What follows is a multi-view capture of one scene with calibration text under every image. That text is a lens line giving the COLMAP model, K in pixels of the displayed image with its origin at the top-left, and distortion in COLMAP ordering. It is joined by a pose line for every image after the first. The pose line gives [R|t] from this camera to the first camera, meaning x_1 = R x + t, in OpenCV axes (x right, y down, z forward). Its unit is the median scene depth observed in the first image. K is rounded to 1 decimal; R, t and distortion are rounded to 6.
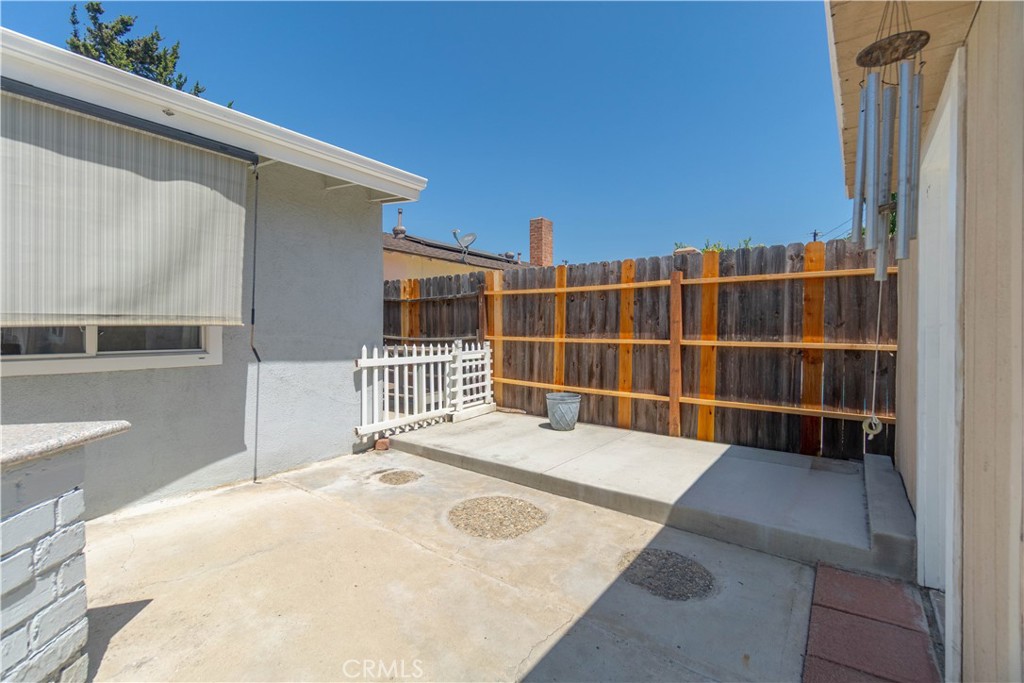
lens RADIAL K [[439.1, 0, 509.3], [0, 439.1, 331.4], [0, 0, 1]] dist [-0.010059, 0.000656]
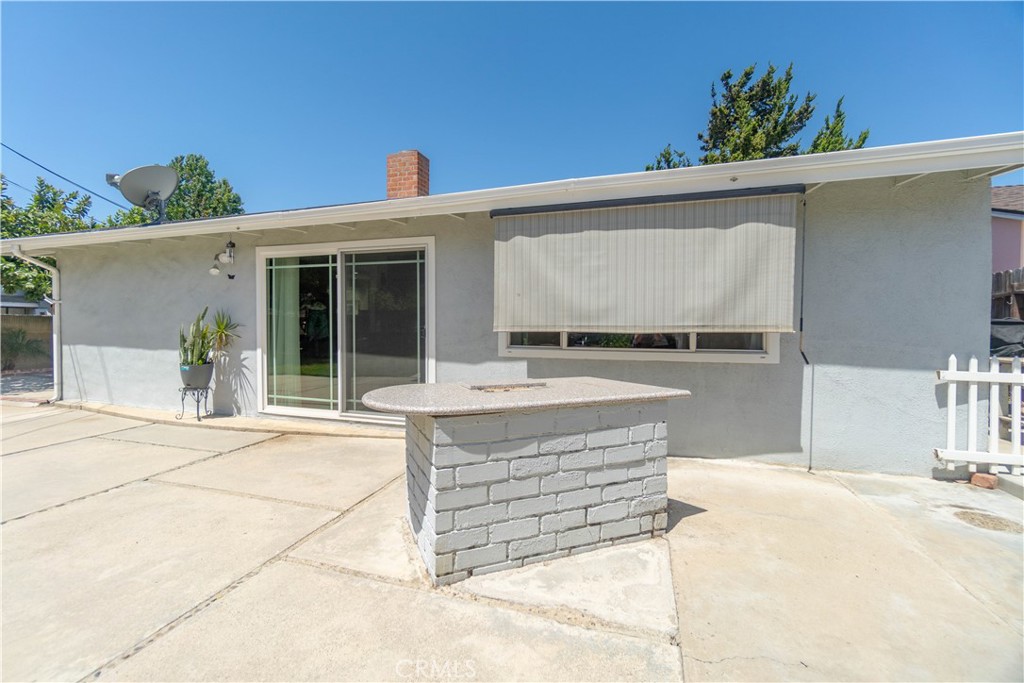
lens RADIAL K [[439.1, 0, 509.3], [0, 439.1, 331.4], [0, 0, 1]] dist [-0.010059, 0.000656]
pose [[0.333056, 0.006558, -0.942884, 0.241020], [-0.007471, 0.999963, 0.004316, -0.014530], [0.942878, 0.005607, 0.333092, -0.112346]]
